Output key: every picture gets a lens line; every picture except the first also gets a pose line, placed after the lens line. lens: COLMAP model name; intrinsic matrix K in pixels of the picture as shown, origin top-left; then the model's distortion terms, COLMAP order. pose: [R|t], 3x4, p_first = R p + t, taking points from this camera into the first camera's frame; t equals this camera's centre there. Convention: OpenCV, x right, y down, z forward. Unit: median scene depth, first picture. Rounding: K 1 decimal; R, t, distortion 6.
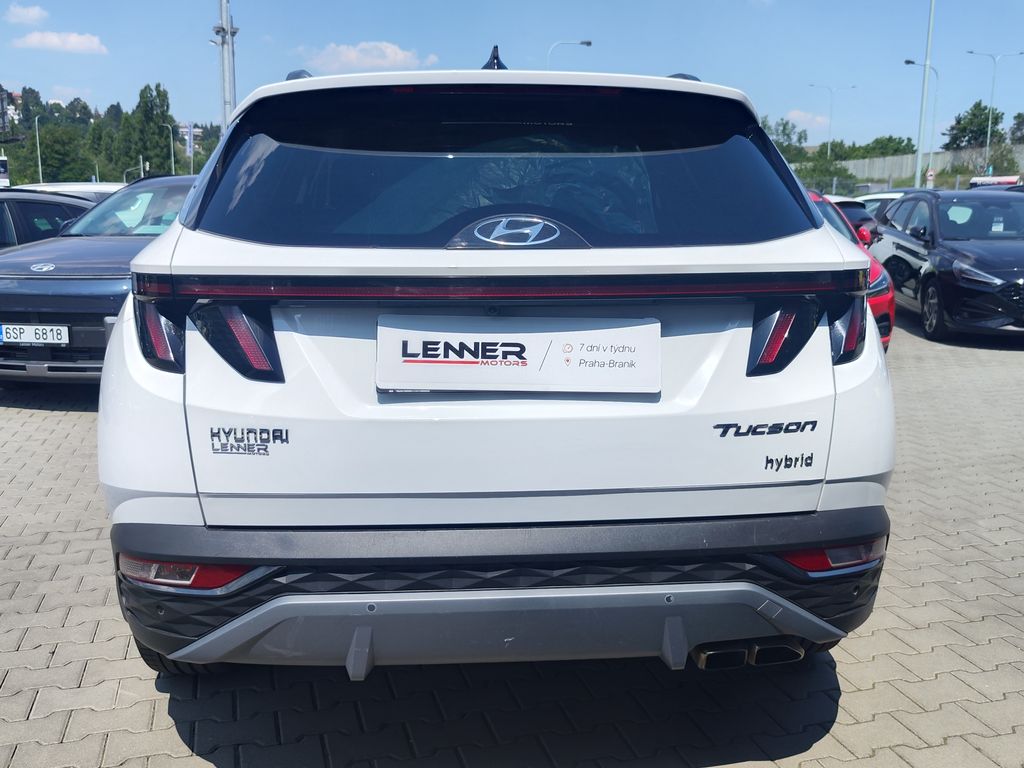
lens RADIAL K [[987.1, 0, 504.8], [0, 987.1, 383.8], [0, 0, 1]] dist [0.005041, 0.000000]
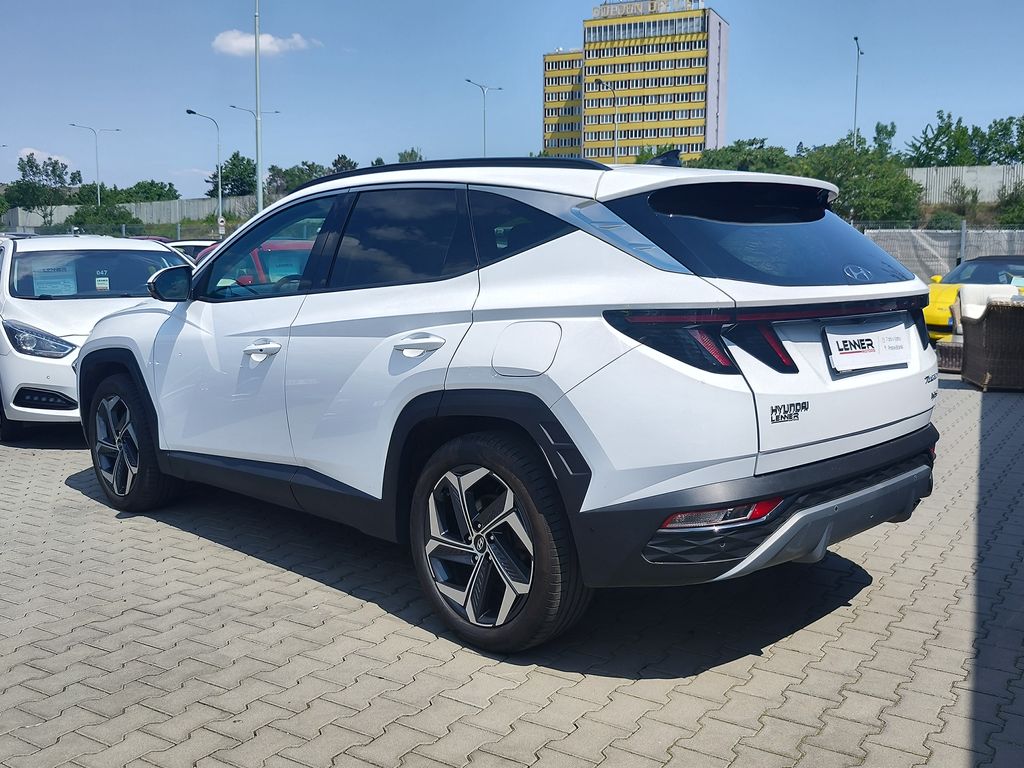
lens RADIAL K [[1036.4, 0, 504.3], [0, 1036.4, 379.3], [0, 0, 1]] dist [-0.002148, 0.000000]
pose [[0.743284, -0.083938, 0.663690, -0.963406], [0.119422, 0.992810, -0.008182, -0.018908], [-0.658231, 0.085341, 0.747963, 0.047543]]
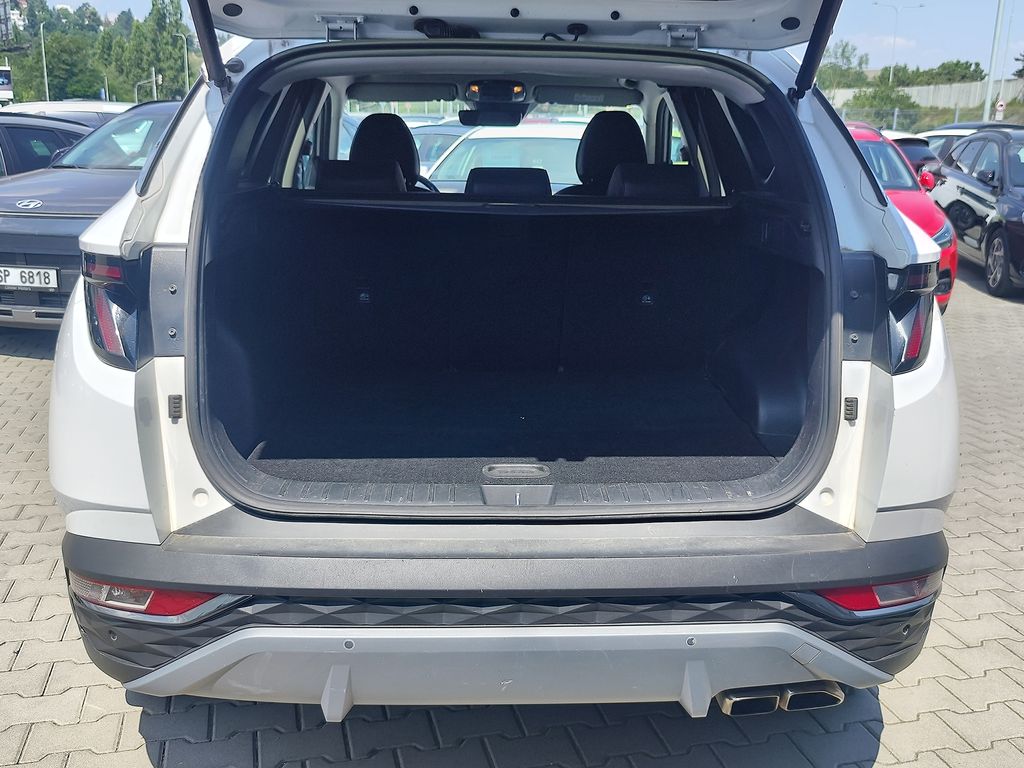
lens RADIAL K [[1036.4, 0, 522.0], [0, 1036.4, 399.4], [0, 0, 1]] dist [-0.002148, 0.000000]
pose [[0.999707, 0.020645, -0.012651, 0.014439], [-0.019597, 0.996758, 0.078031, -0.038788], [0.014220, -0.077761, 0.996871, 0.060595]]
